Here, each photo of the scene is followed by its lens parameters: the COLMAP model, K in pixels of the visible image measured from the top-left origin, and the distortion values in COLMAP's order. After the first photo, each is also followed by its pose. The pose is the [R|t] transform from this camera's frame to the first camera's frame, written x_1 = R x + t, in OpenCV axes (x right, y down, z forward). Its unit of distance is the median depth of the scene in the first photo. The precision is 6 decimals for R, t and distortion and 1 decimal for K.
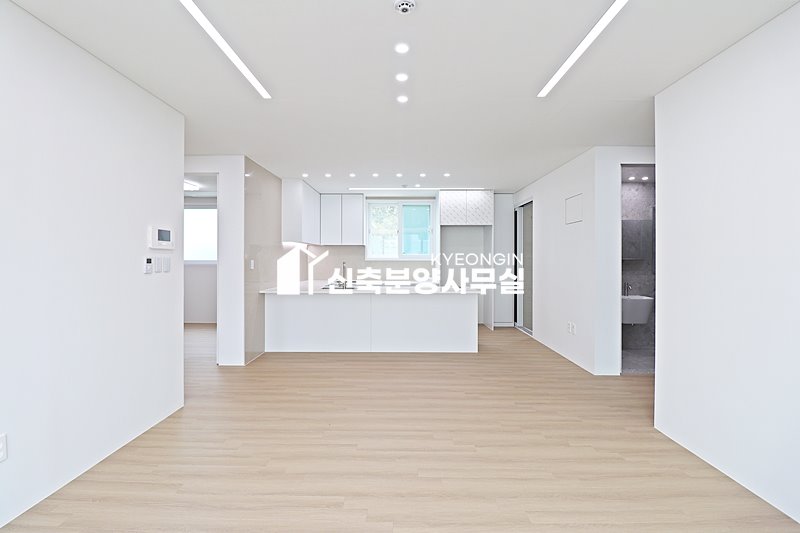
lens RADIAL K [[370.2, 0, 396.0], [0, 370.2, 261.0], [0, 0, 1]] dist [0.000605, -0.013439]
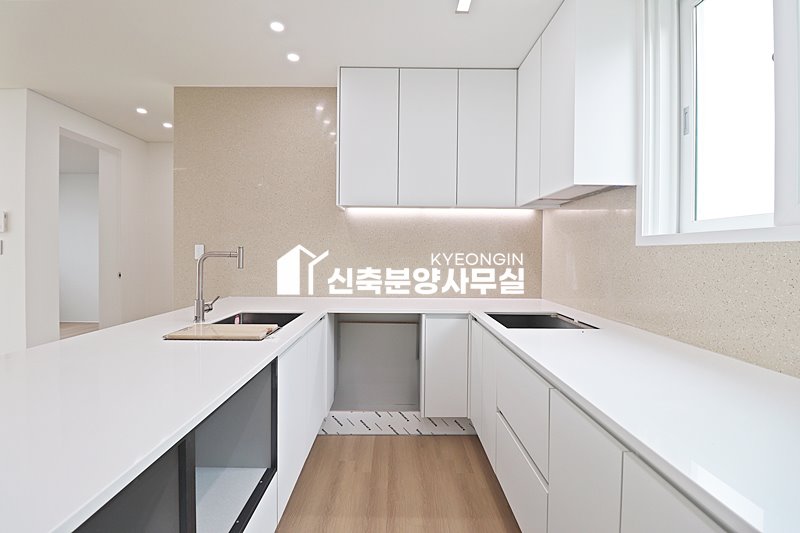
lens RADIAL K [[371.9, 0, 396.8], [0, 371.9, 259.3], [0, 0, 1]] dist [-0.000889, -0.012931]
pose [[0.016382, 0.011294, -0.999802, 0.313197], [-0.013049, 0.999853, 0.011081, 0.013083], [0.999781, 0.012865, 0.016527, 1.650579]]
